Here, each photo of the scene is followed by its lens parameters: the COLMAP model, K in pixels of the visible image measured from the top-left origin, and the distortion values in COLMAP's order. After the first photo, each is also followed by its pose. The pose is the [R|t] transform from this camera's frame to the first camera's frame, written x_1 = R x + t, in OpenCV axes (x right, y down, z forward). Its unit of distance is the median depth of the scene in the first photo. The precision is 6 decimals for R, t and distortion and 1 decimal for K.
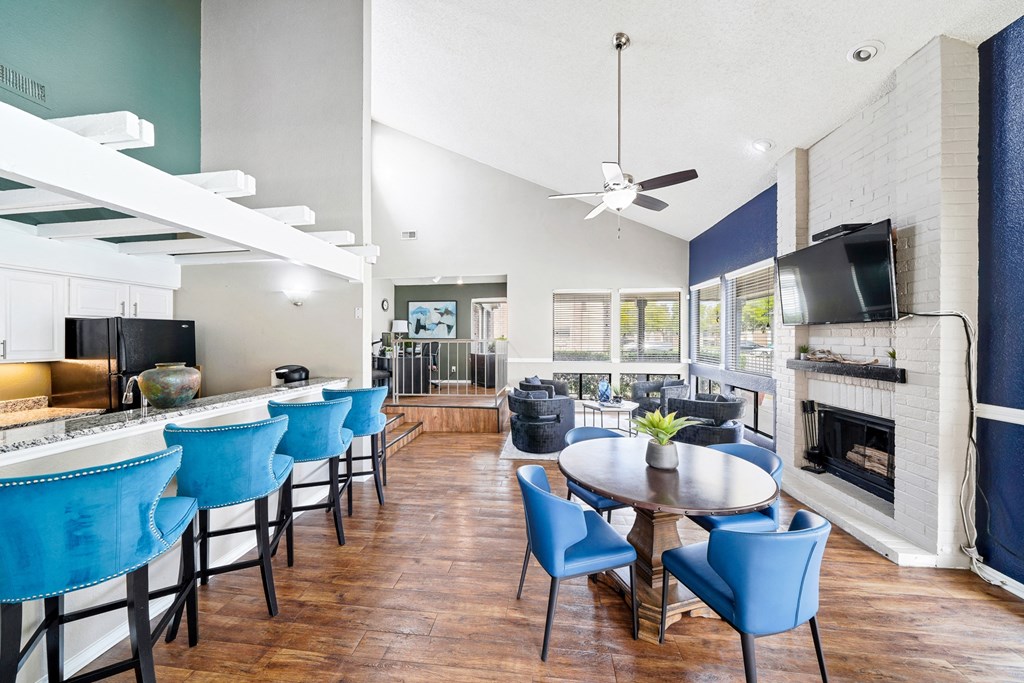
lens RADIAL K [[355.4, 0, 505.9], [0, 355.4, 337.9], [0, 0, 1]] dist [-0.002589, -0.000391]
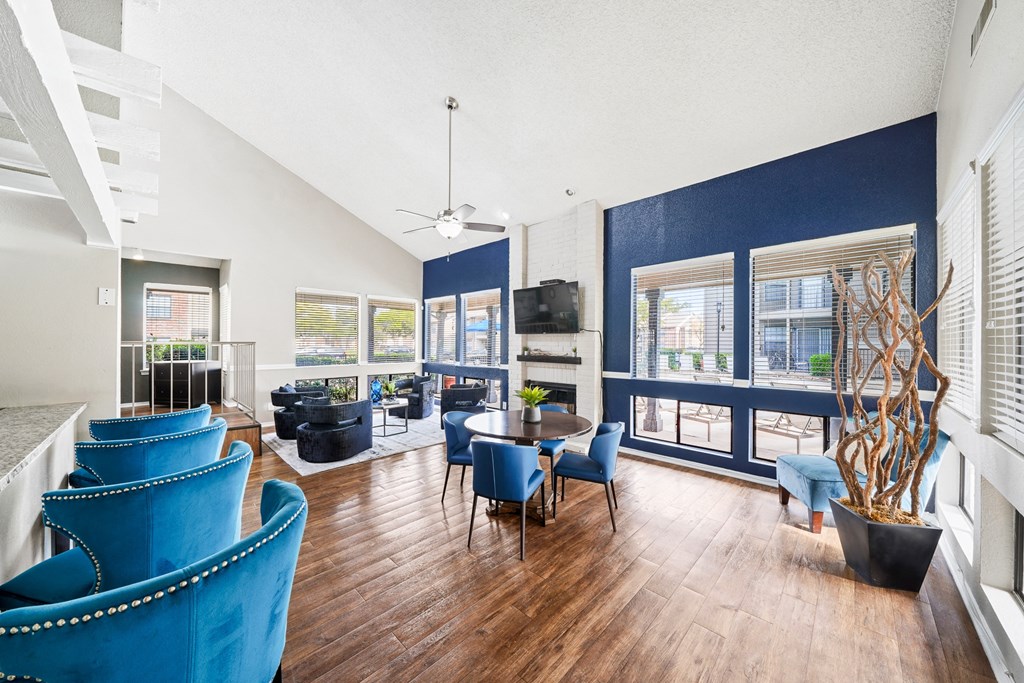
lens RADIAL K [[355.4, 0, 502.0], [0, 355.4, 343.9], [0, 0, 1]] dist [-0.002589, -0.000391]
pose [[0.618257, 0.000599, 0.785976, -0.518954], [-0.003454, 0.999992, 0.001955, 0.006725], [-0.785968, -0.003923, 0.618254, 0.077145]]
